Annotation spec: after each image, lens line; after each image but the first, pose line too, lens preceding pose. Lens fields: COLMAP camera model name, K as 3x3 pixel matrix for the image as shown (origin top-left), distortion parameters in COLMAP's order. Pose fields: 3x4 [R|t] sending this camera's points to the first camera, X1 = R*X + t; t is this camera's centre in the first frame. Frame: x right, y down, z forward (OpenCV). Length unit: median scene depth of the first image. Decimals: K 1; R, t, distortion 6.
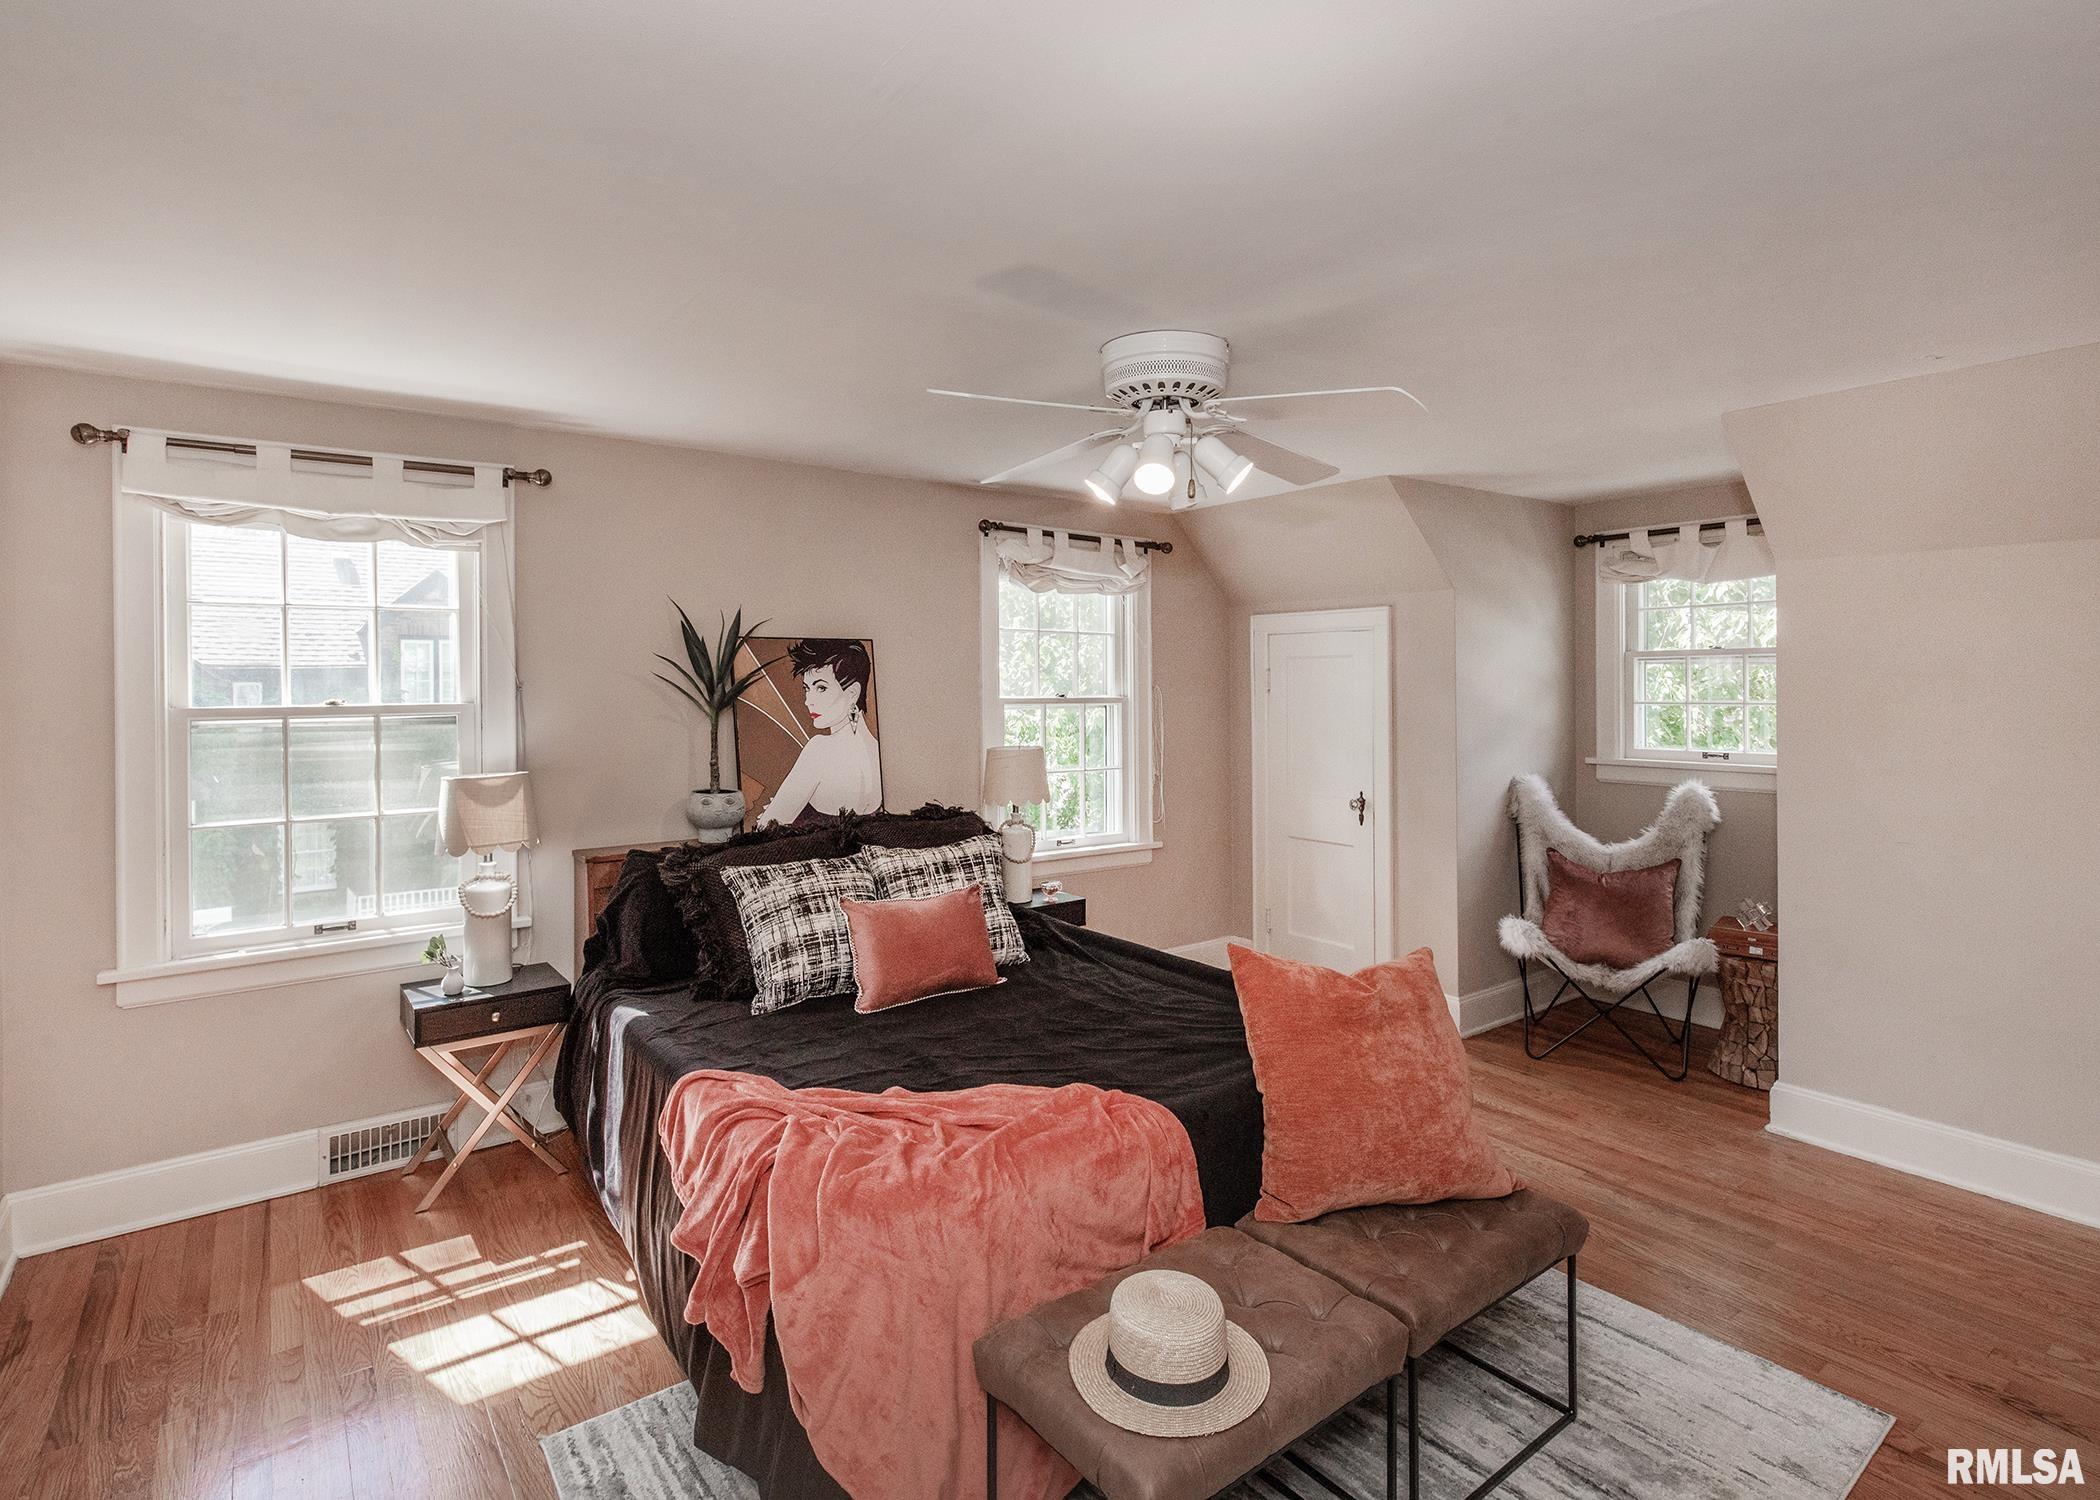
lens RADIAL K [[1067.7, 0, 1047.5], [0, 1067.7, 738.5], [0, 0, 1]] dist [0.000010, 0.001272]
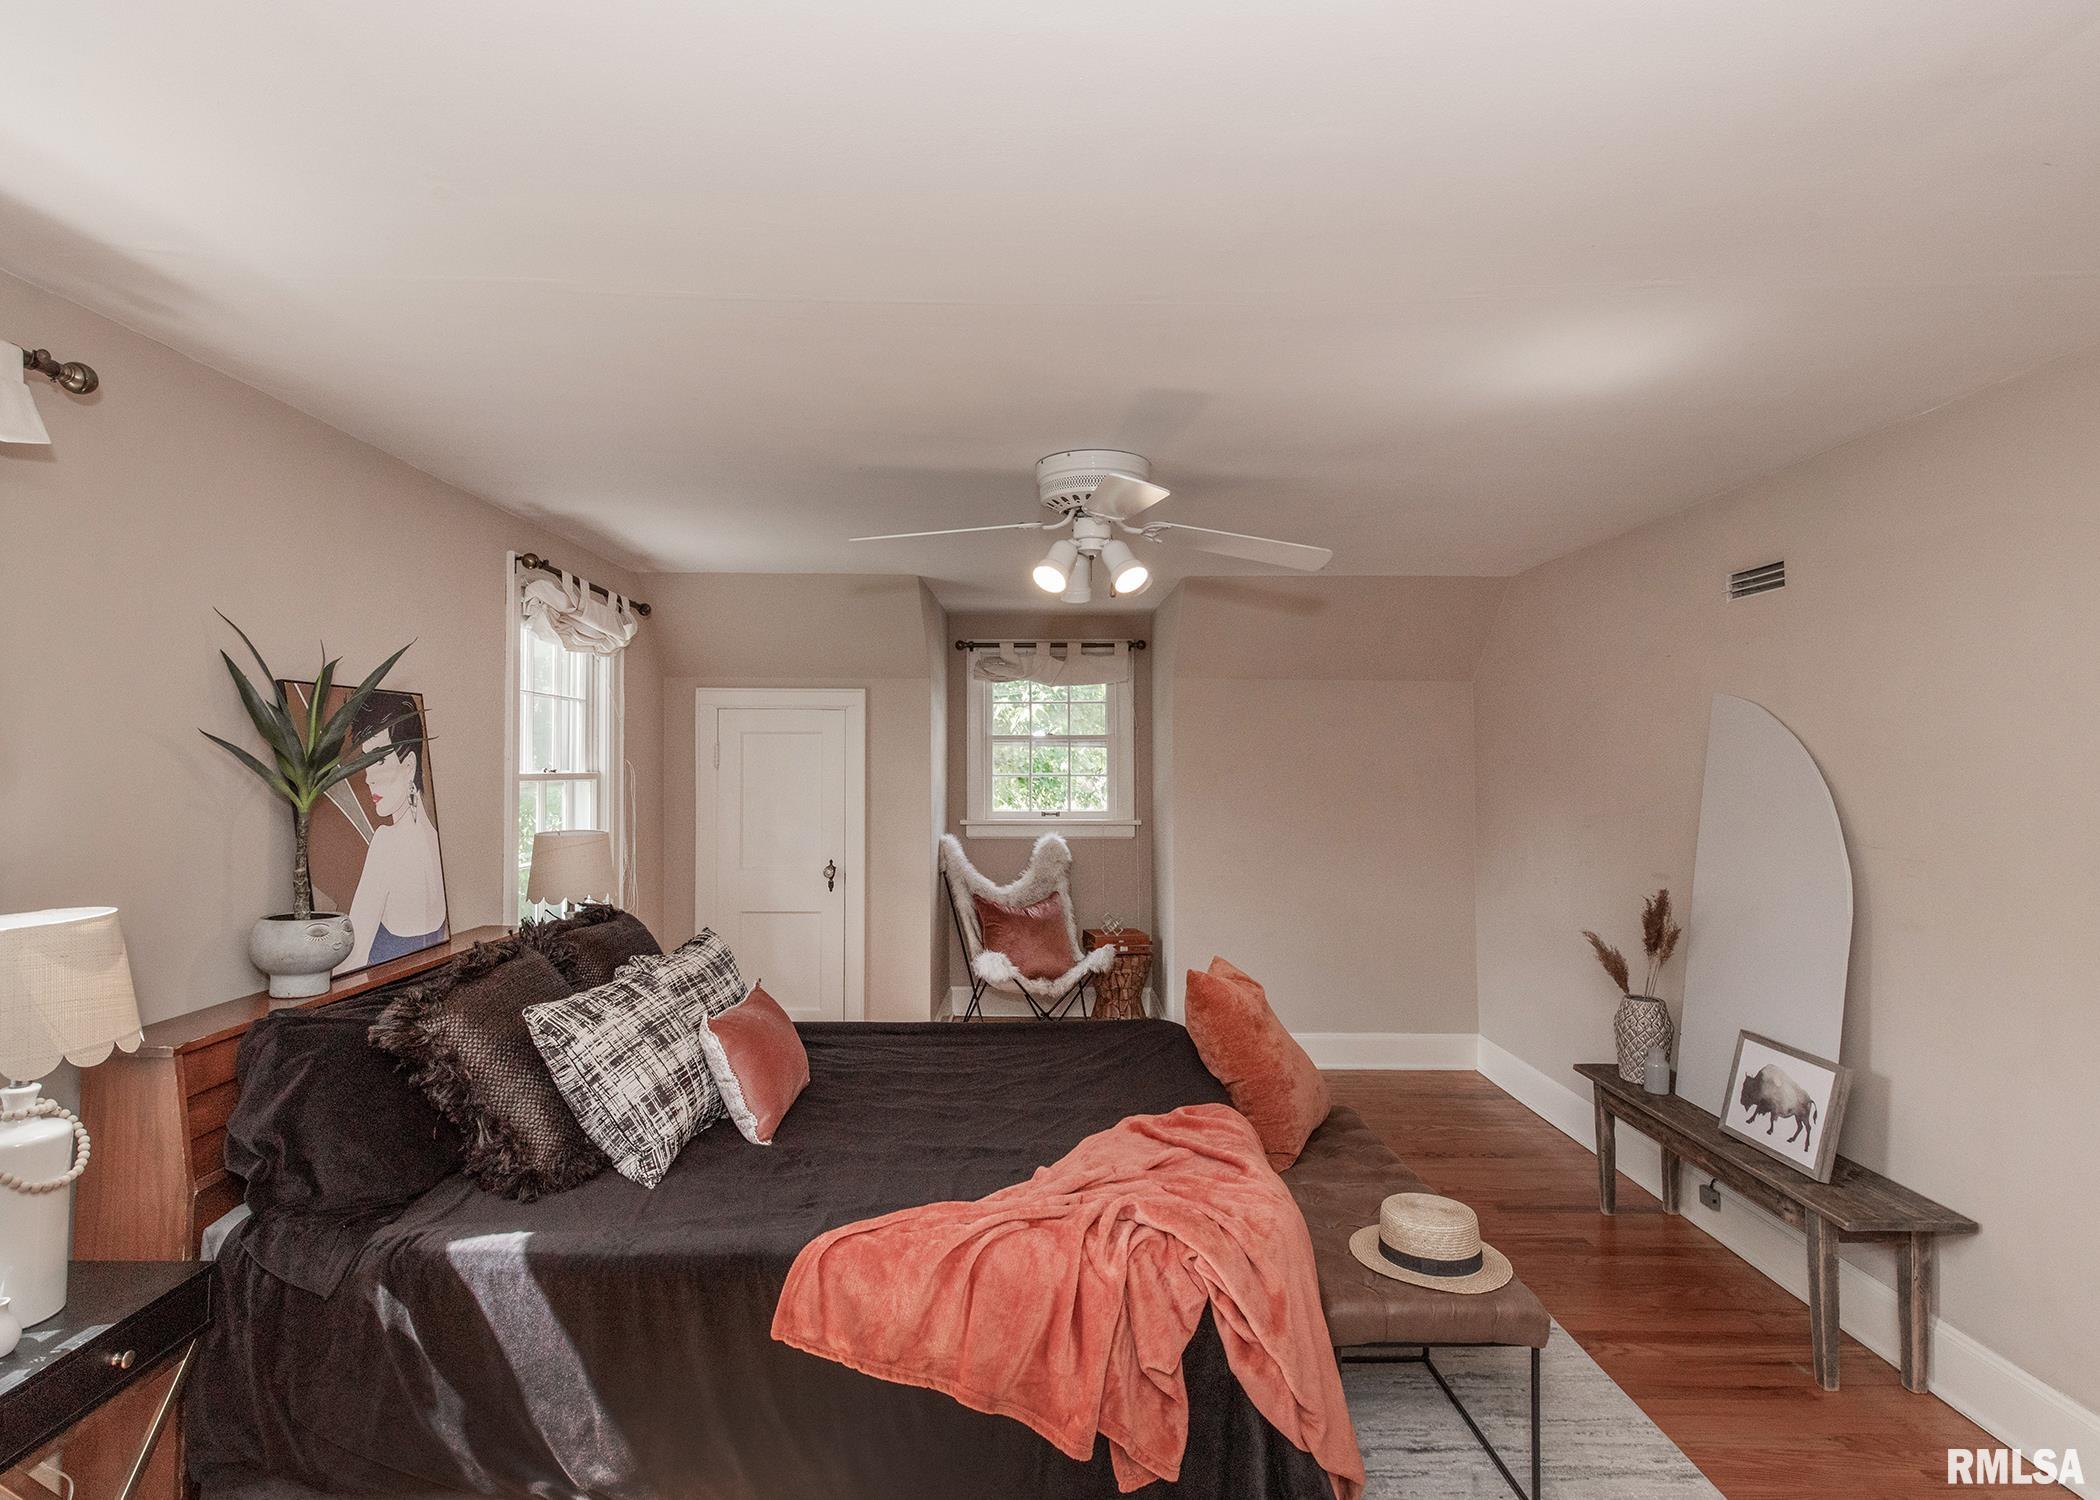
lens RADIAL K [[1067.7, 0, 1055.1], [0, 1067.7, 755.4], [0, 0, 1]] dist [0.000010, 0.001272]
pose [[0.591406, 0.009496, 0.806318, -0.515159], [0.035338, 0.998665, -0.037680, -0.007243], [-0.805599, 0.050778, 0.590281, 0.216794]]
